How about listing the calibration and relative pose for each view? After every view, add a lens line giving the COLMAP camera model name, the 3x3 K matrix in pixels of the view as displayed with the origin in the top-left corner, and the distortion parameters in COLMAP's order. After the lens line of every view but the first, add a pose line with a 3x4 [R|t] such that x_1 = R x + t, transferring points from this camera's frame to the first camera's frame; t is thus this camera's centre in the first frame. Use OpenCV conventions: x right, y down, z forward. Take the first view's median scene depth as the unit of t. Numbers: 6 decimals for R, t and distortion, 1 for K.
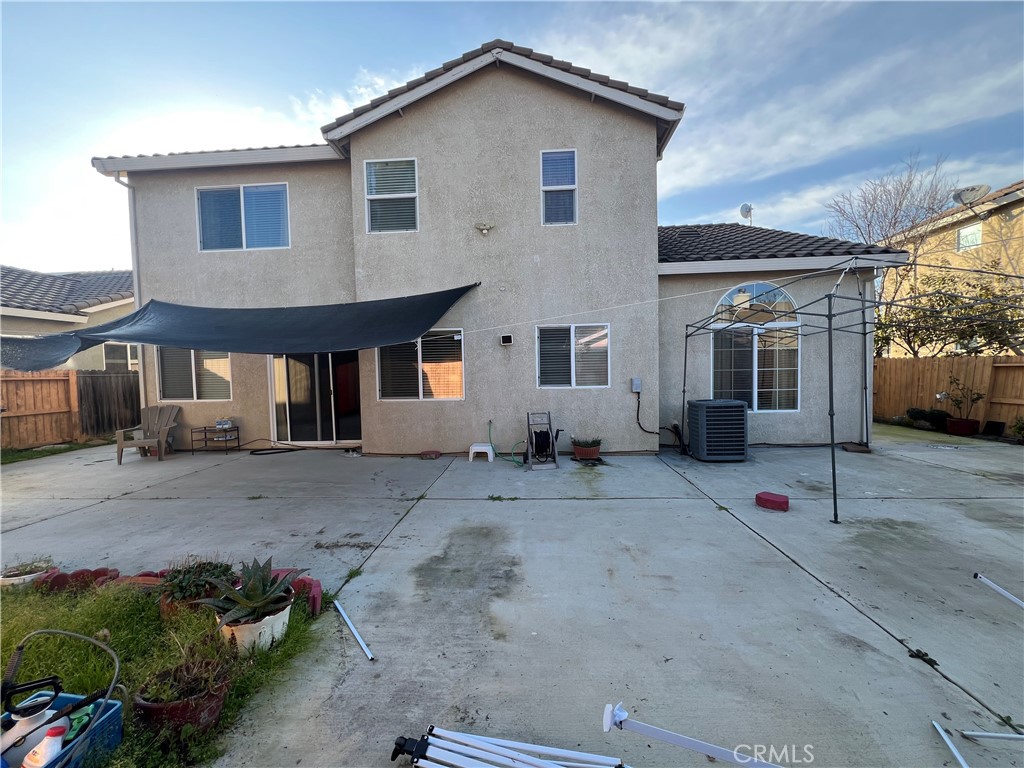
lens RADIAL K [[407.9, 0, 512.9], [0, 407.9, 388.2], [0, 0, 1]] dist [-0.000458, -0.000078]
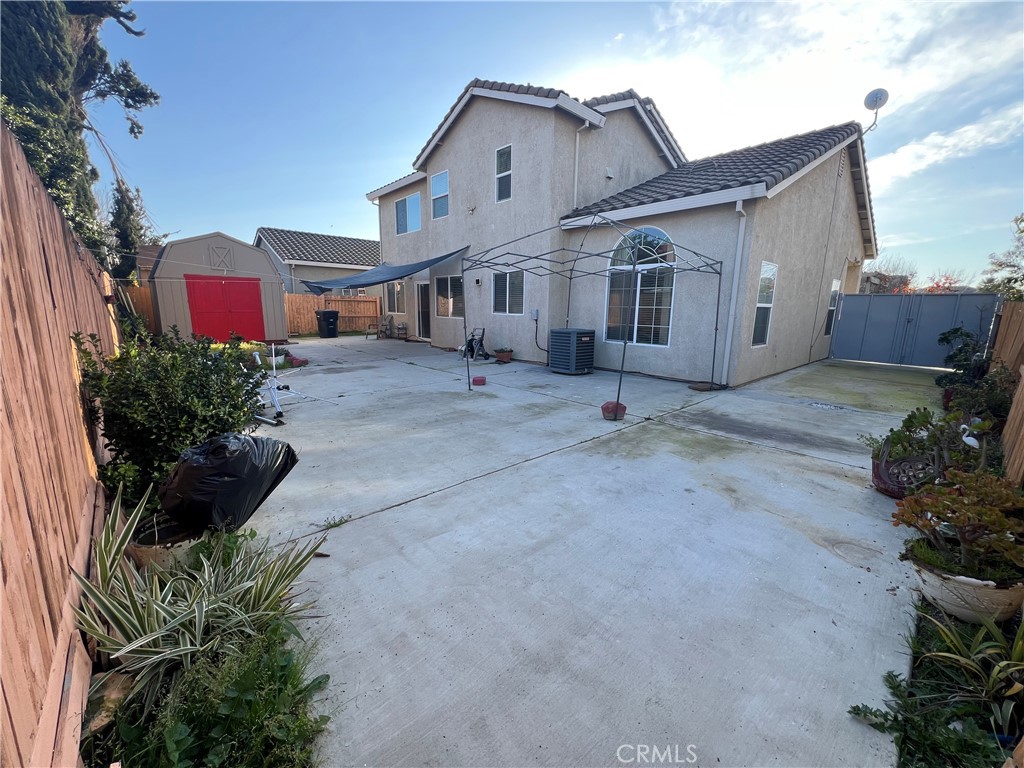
lens RADIAL K [[407.9, 0, 506.5], [0, 407.9, 382.1], [0, 0, 1]] dist [-0.000458, -0.000078]
pose [[0.713313, 0.161653, -0.681948, 1.206045], [-0.057038, 0.983198, 0.173401, -0.016847], [0.698521, -0.084792, 0.710548, -0.084737]]
